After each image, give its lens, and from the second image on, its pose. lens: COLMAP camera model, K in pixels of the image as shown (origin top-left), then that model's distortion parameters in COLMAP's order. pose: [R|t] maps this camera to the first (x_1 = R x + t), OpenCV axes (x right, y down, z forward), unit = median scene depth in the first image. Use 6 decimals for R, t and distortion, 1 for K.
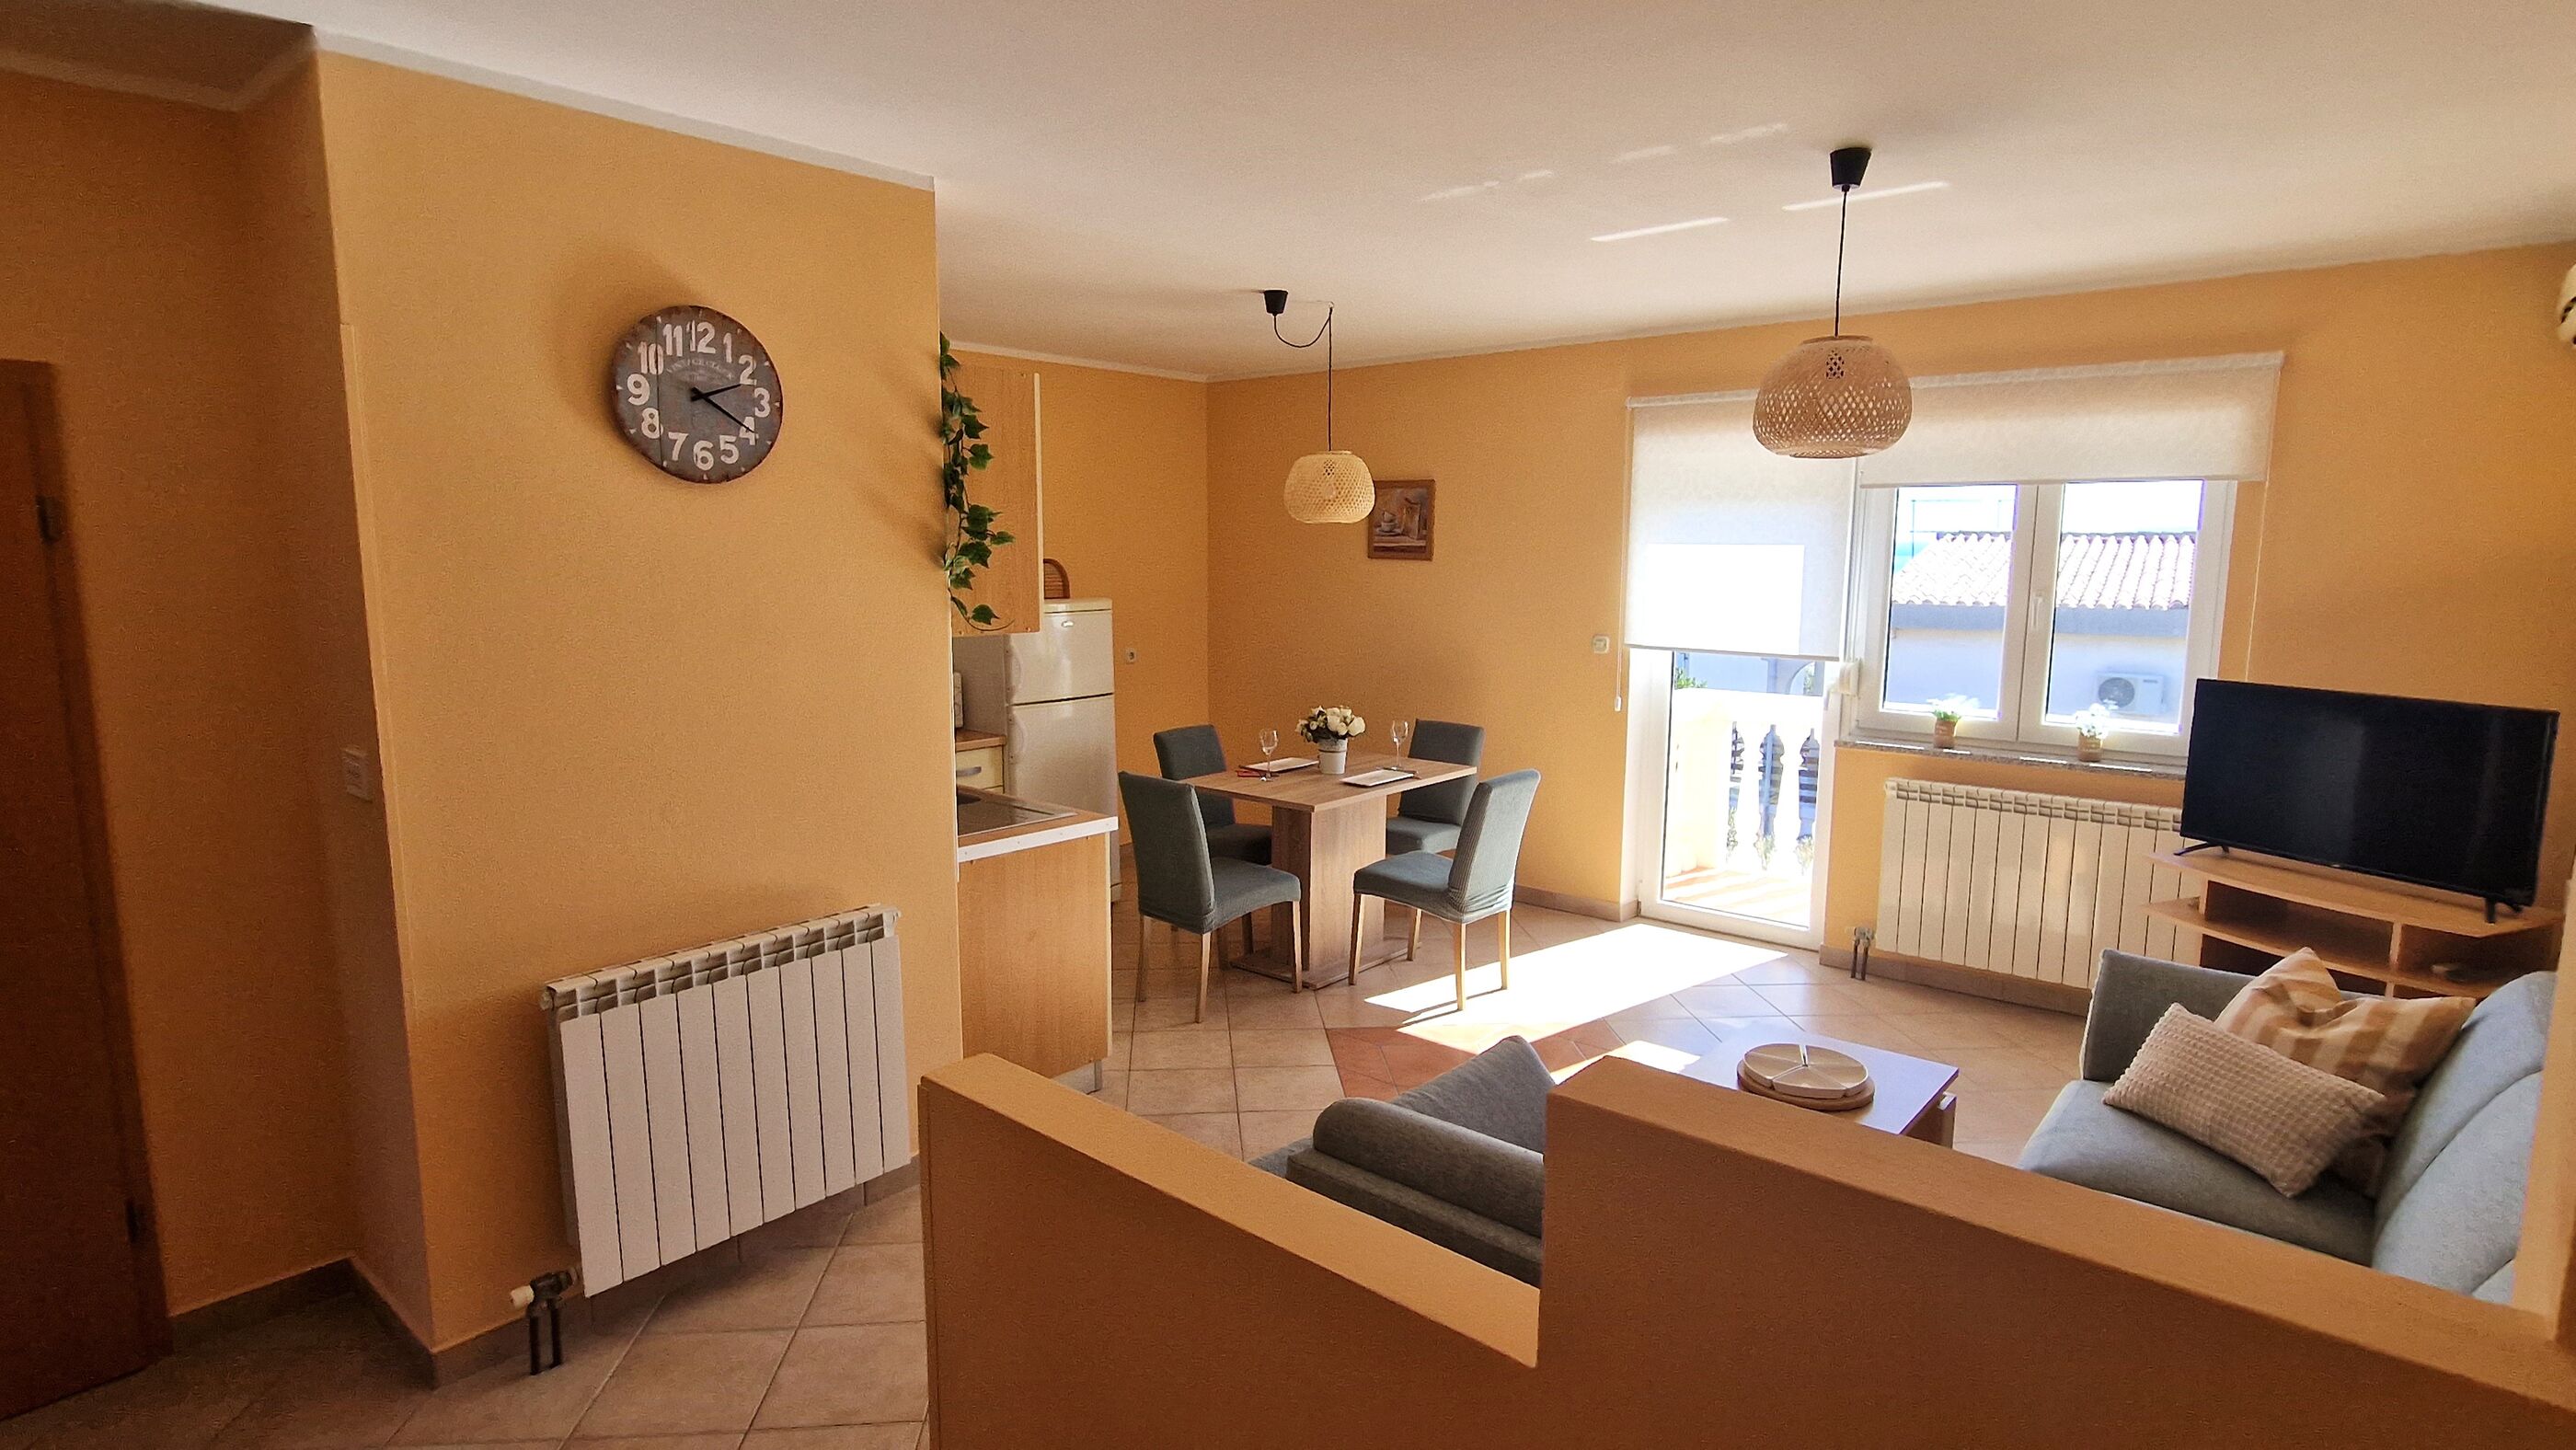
lens RADIAL K [[1324.1, 0, 1285.1], [0, 1324.1, 728.8], [0, 0, 1]] dist [-0.001054, -0.000504]
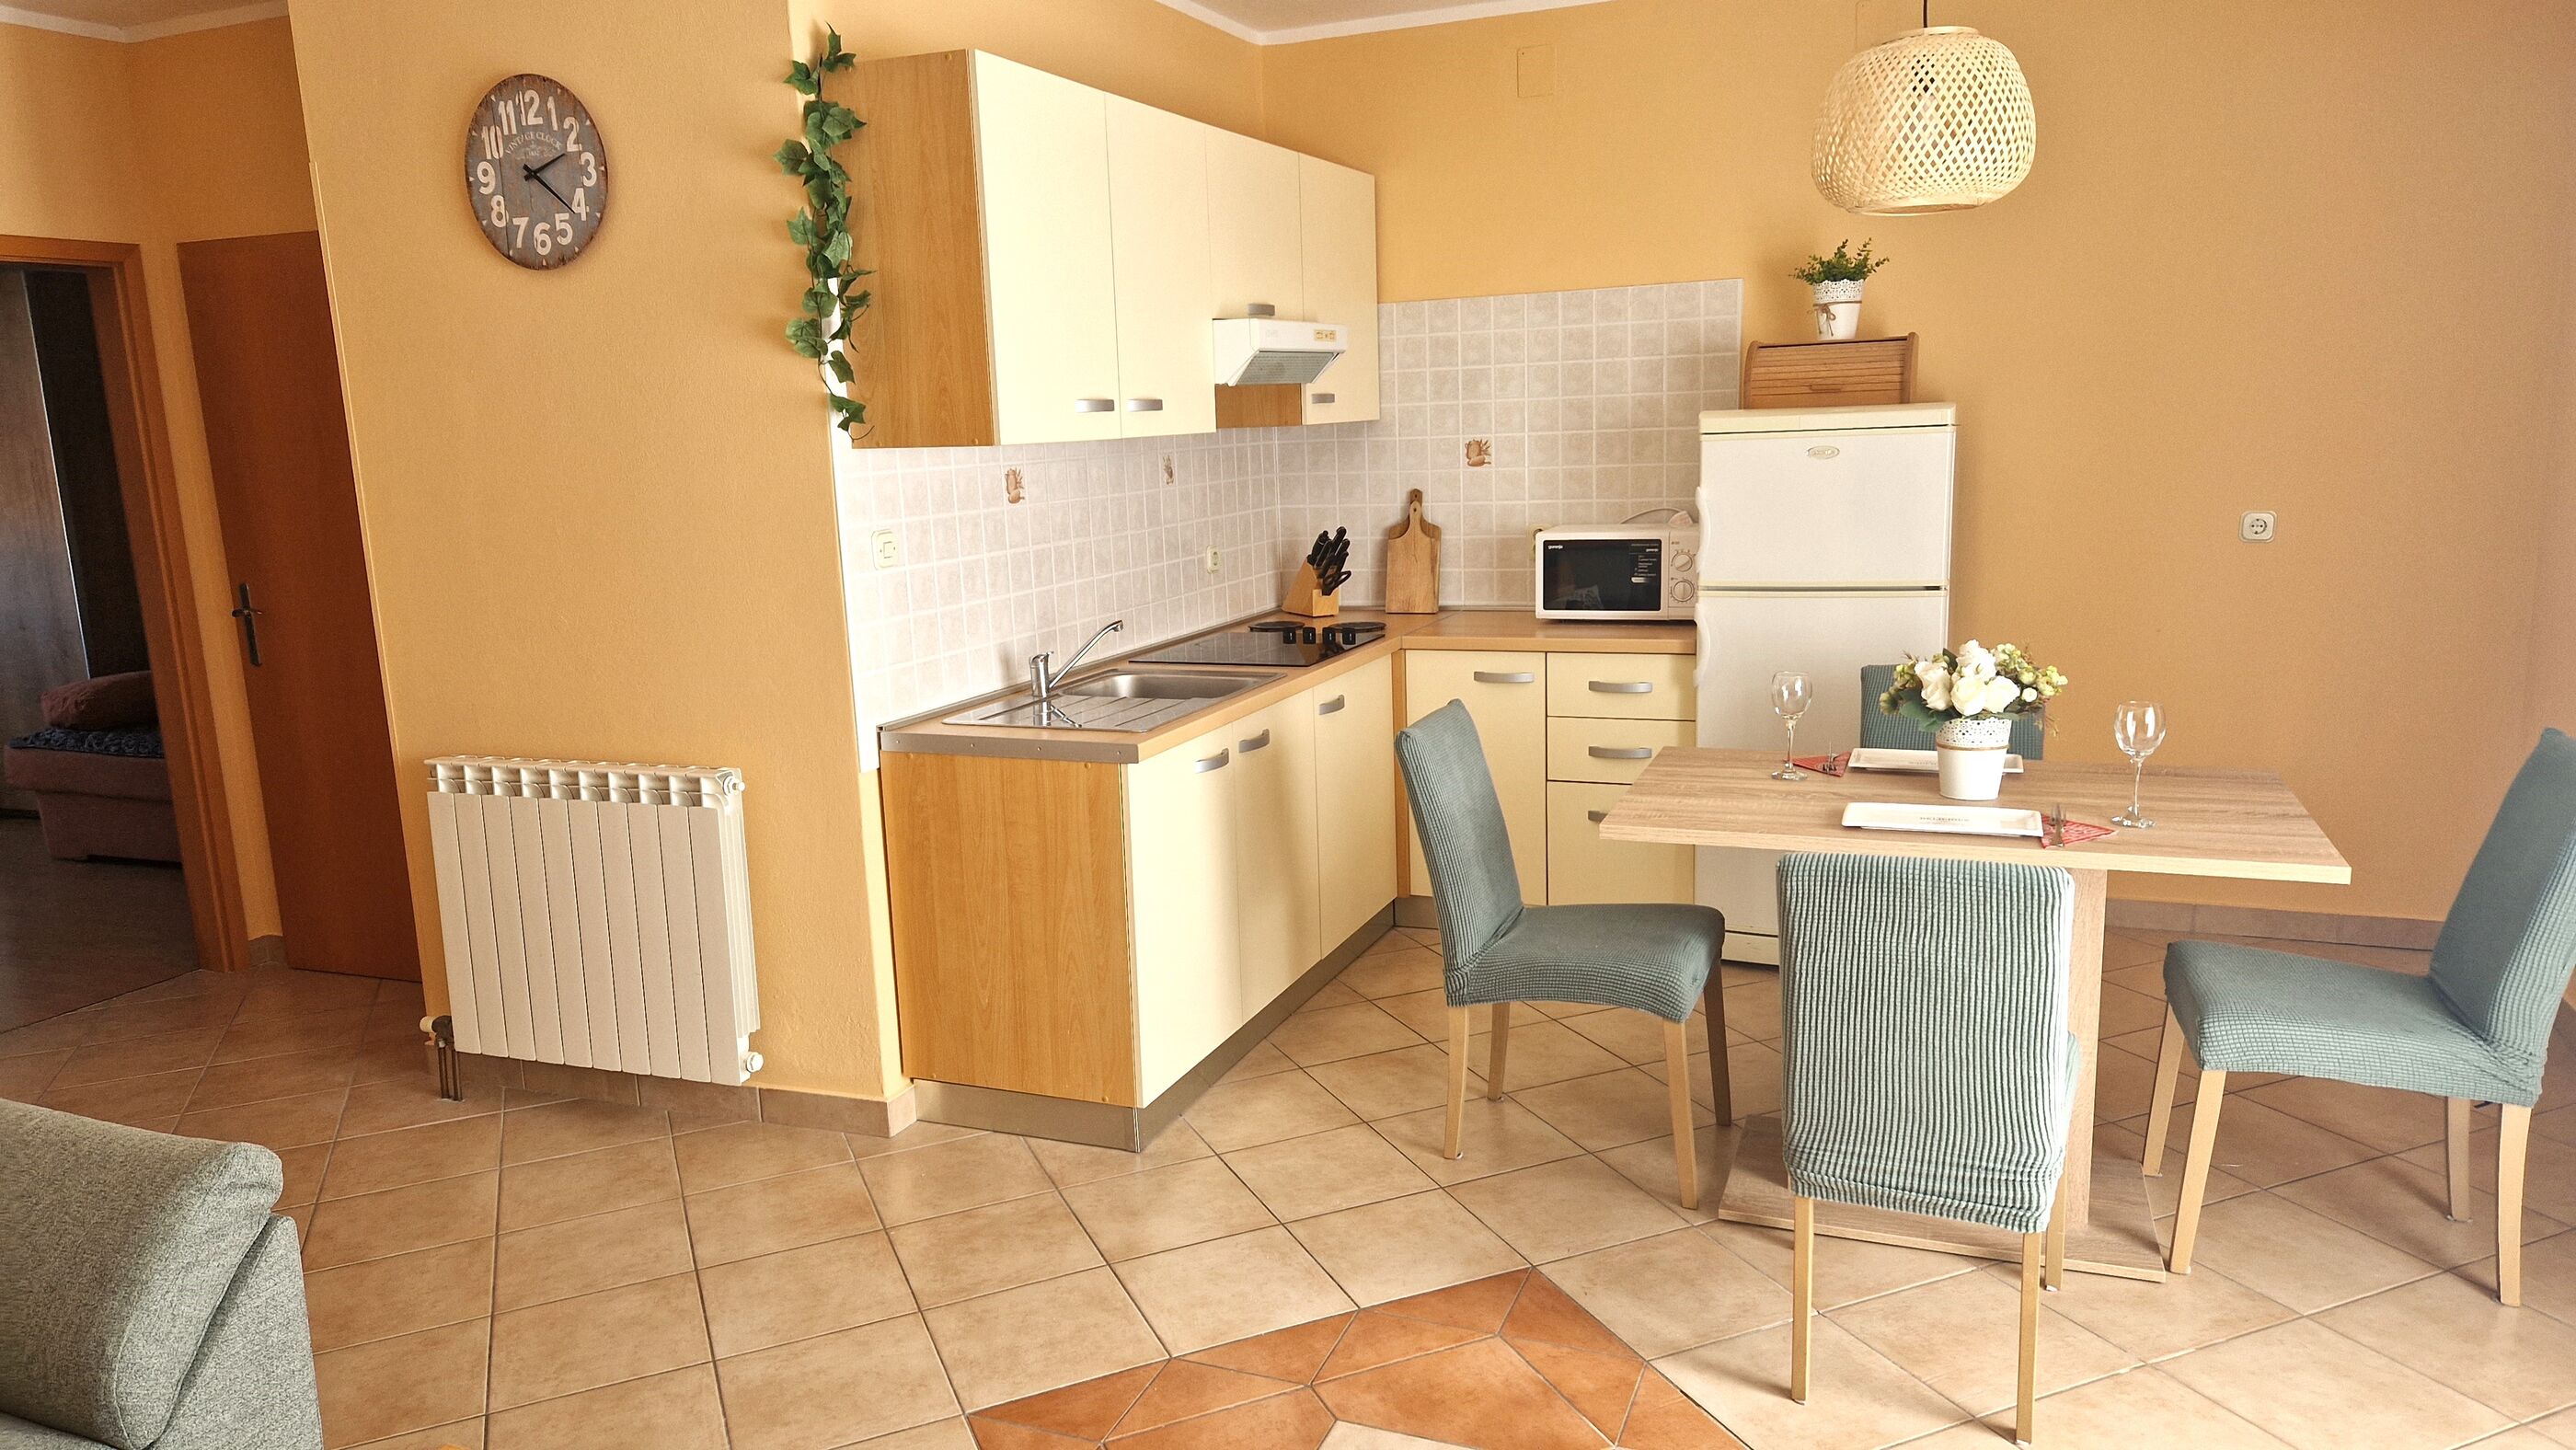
lens RADIAL K [[1715.6, 0, 1271.1], [0, 1715.6, 736.4], [0, 0, 1]] dist [0.079160, -0.074101]
pose [[0.309905, 0.160964, -0.937043, 0.925162], [-0.093226, 0.985960, 0.138534, -0.078822], [0.946186, 0.044425, 0.320560, 1.106802]]
